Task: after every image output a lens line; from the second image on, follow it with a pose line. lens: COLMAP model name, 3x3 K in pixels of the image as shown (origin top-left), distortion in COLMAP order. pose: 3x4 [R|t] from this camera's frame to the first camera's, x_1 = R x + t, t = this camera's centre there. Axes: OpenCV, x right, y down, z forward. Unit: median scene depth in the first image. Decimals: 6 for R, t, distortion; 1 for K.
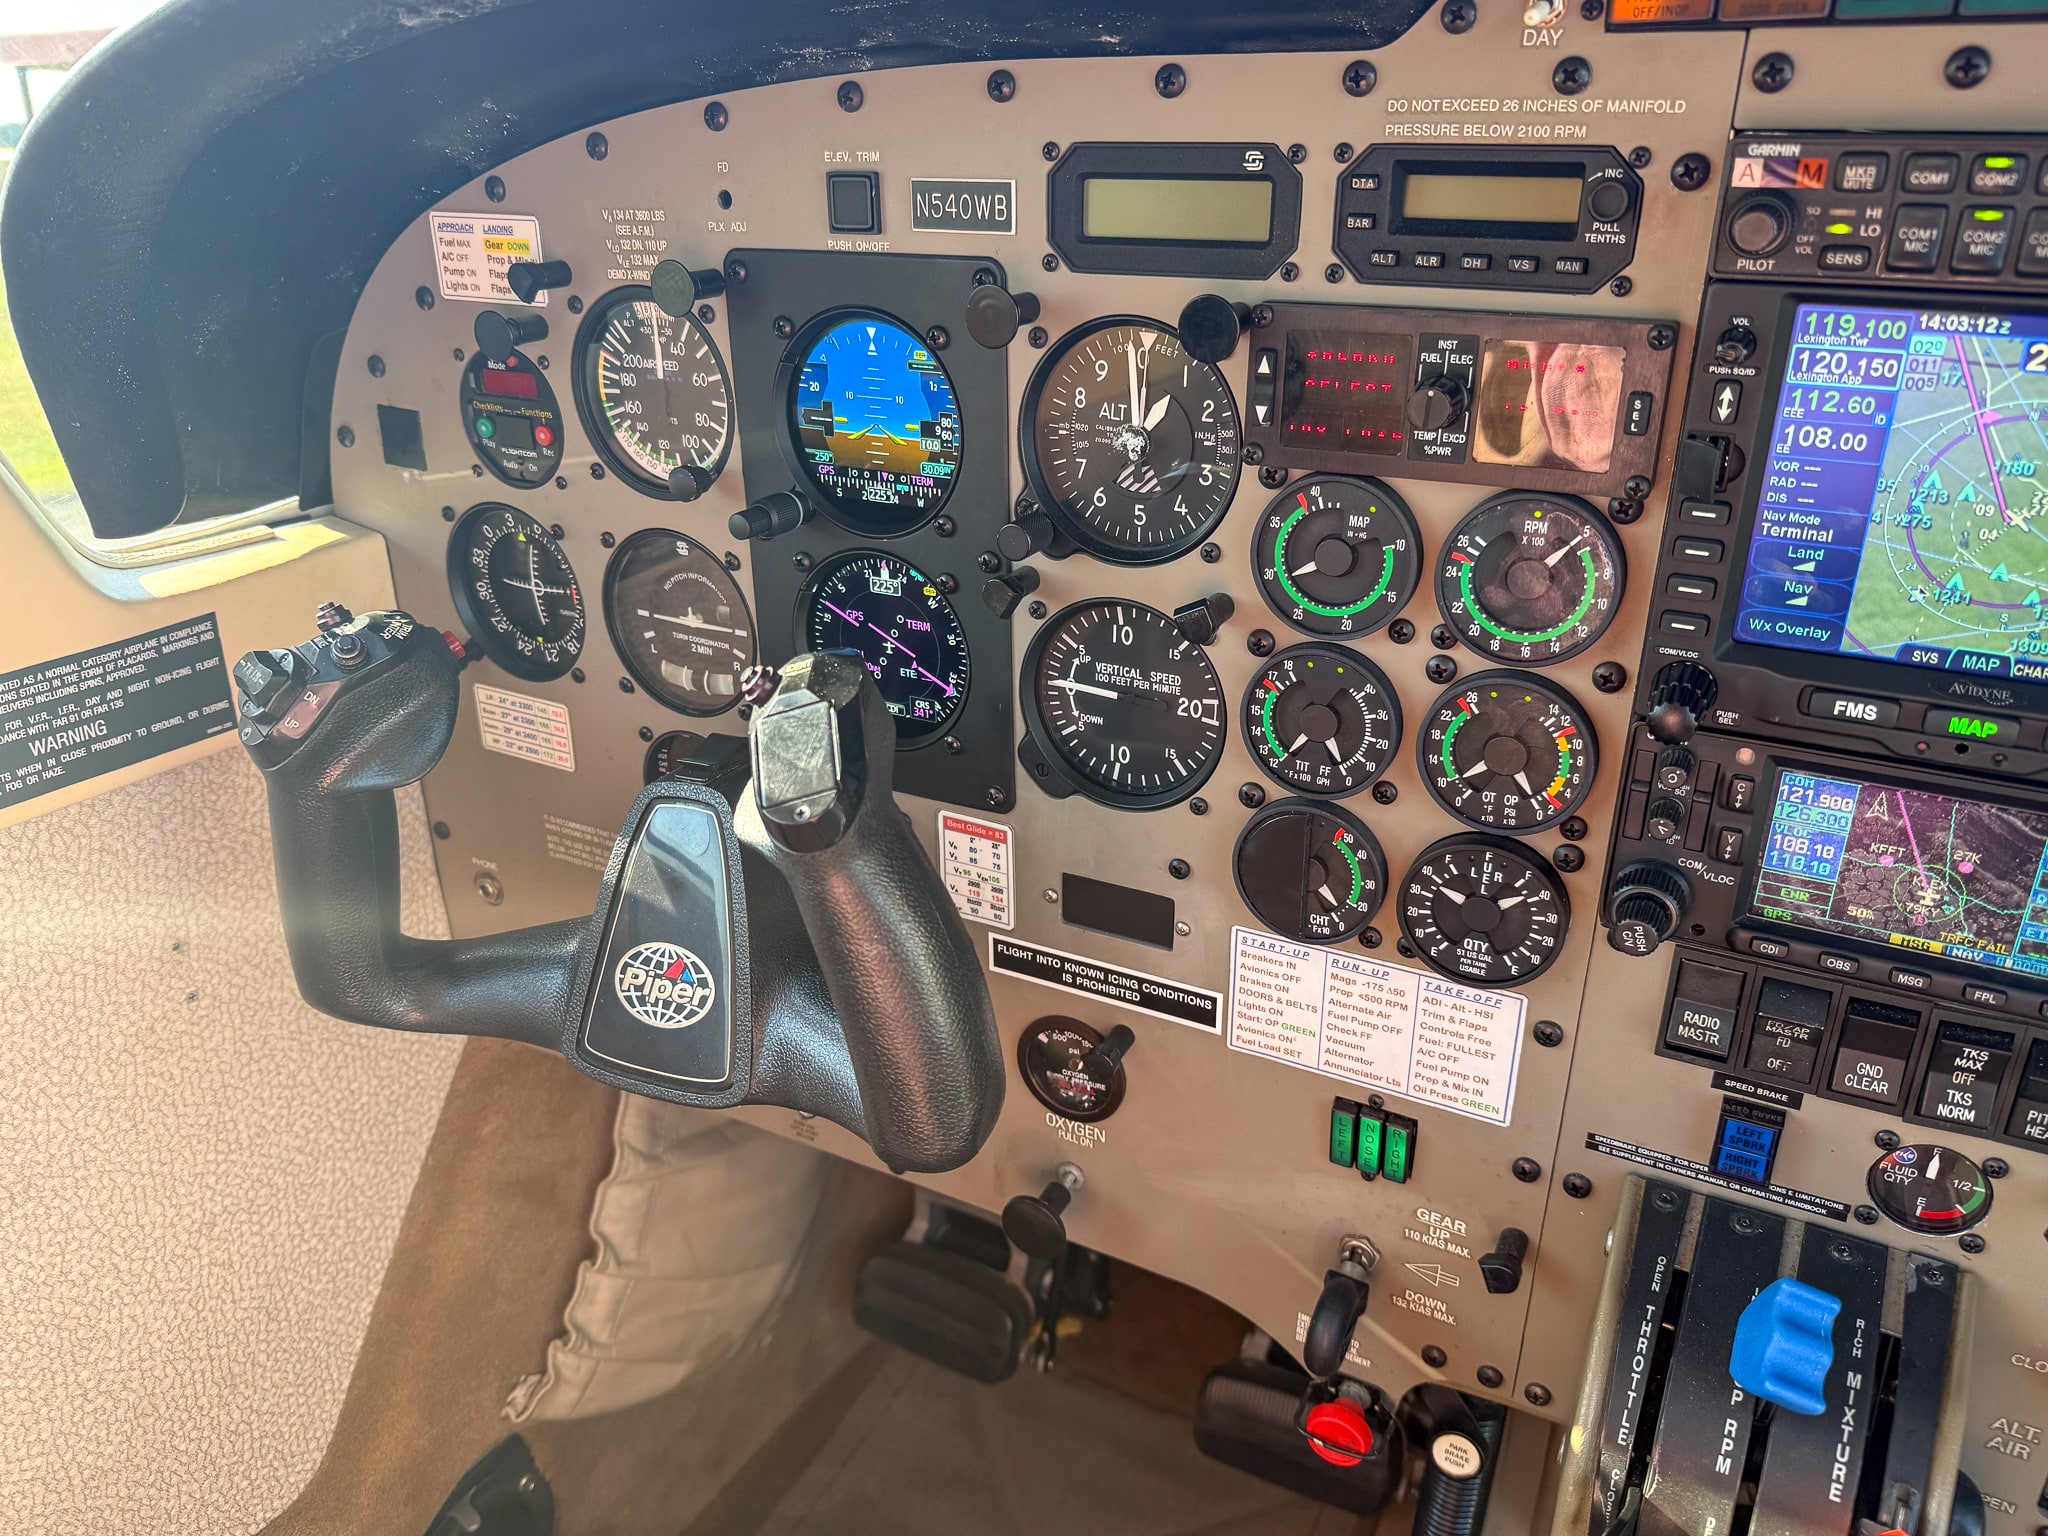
lens RADIAL K [[1571.6, 0, 1019.0], [0, 1571.6, 781.6], [0, 0, 1]] dist [0.028205, -0.068575]
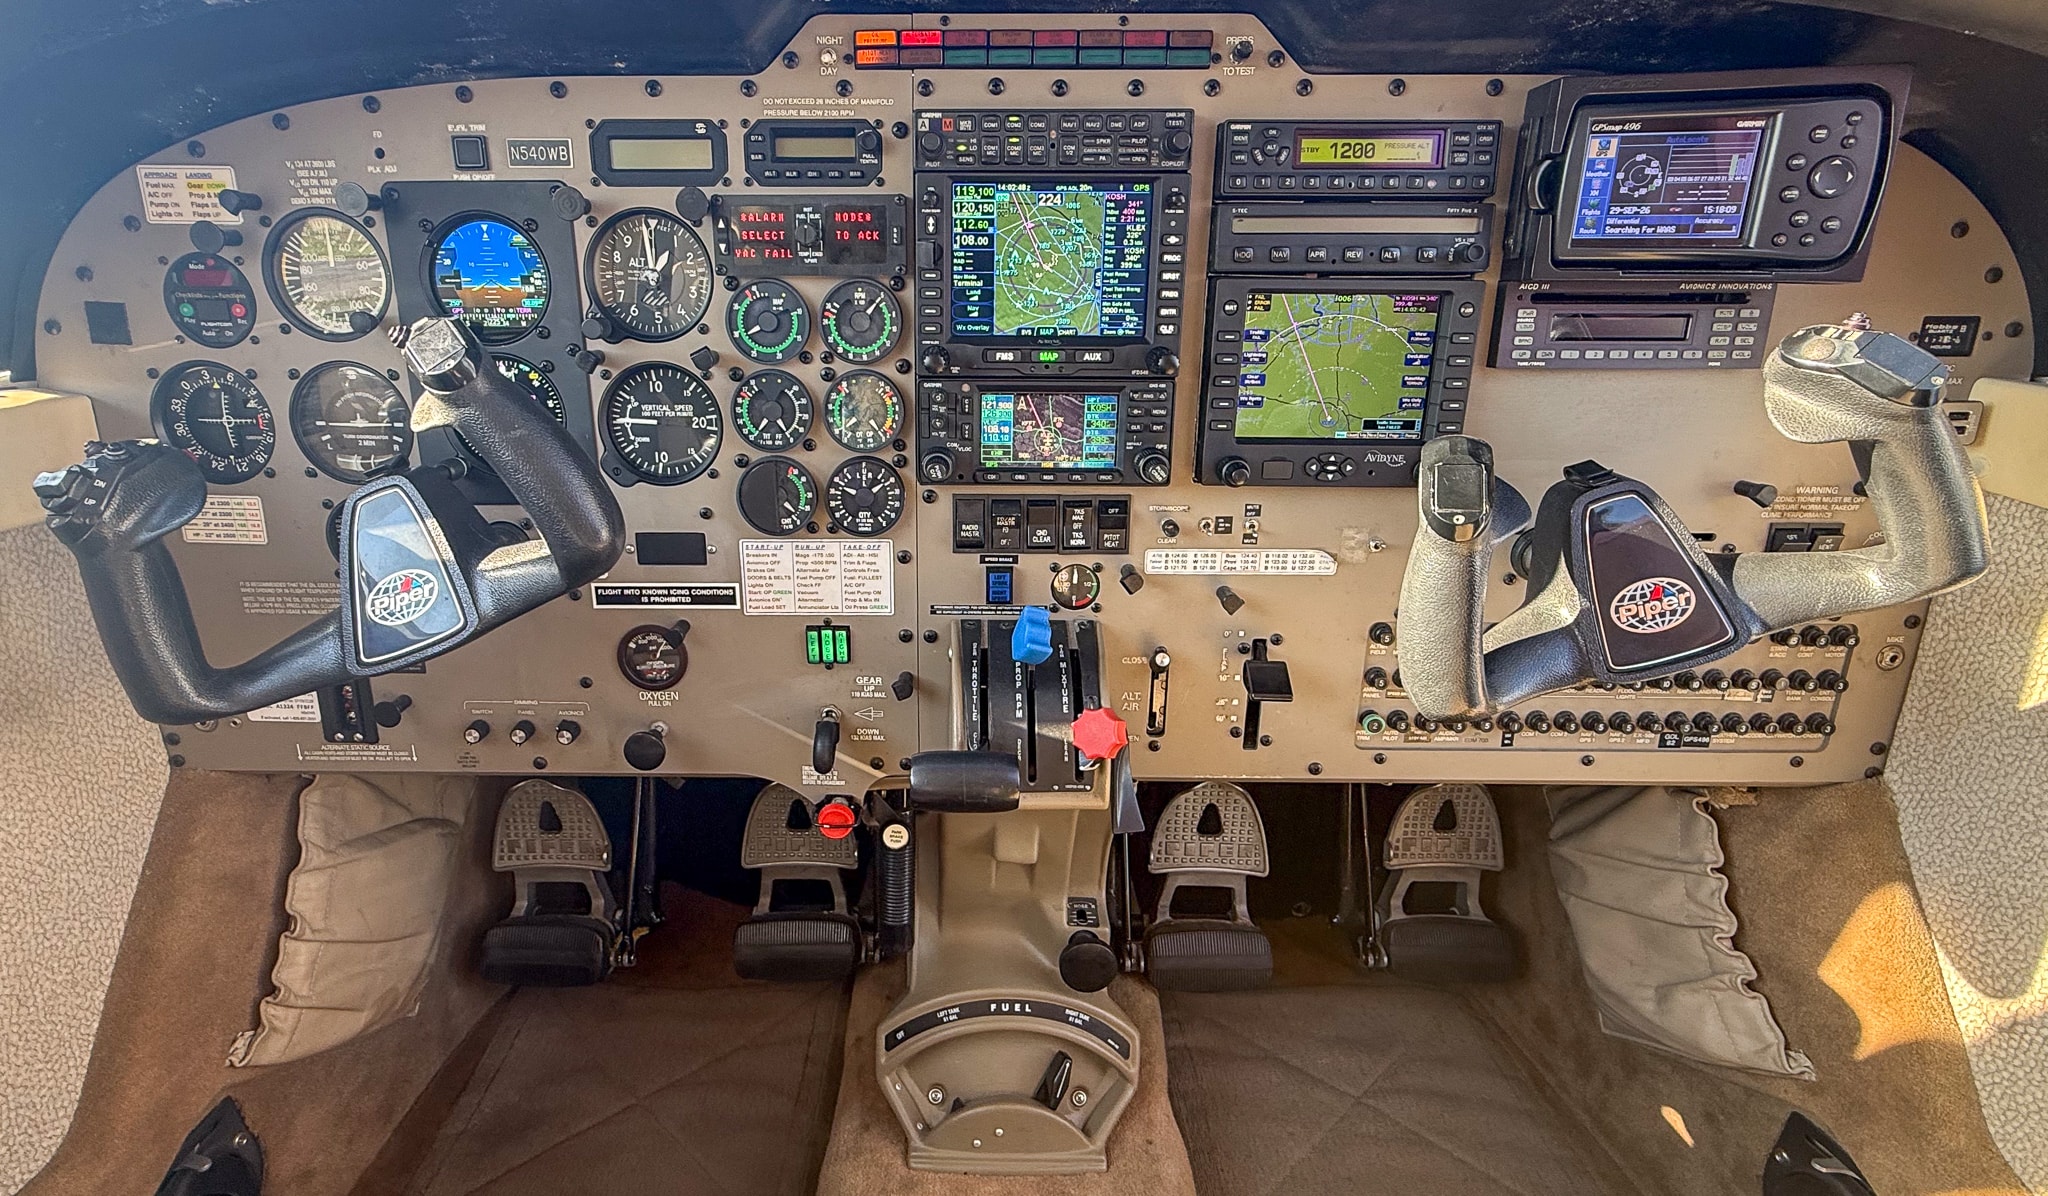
lens RADIAL K [[1079.5, 0, 1015.6], [0, 1079.5, 595.2], [0, 0, 1]] dist [-0.001507, 0.000716]
pose [[0.869325, -0.125188, 0.478123, -0.204465], [0.191476, 0.977148, -0.092294, 0.344972], [-0.455643, 0.171783, 0.873430, -0.267512]]
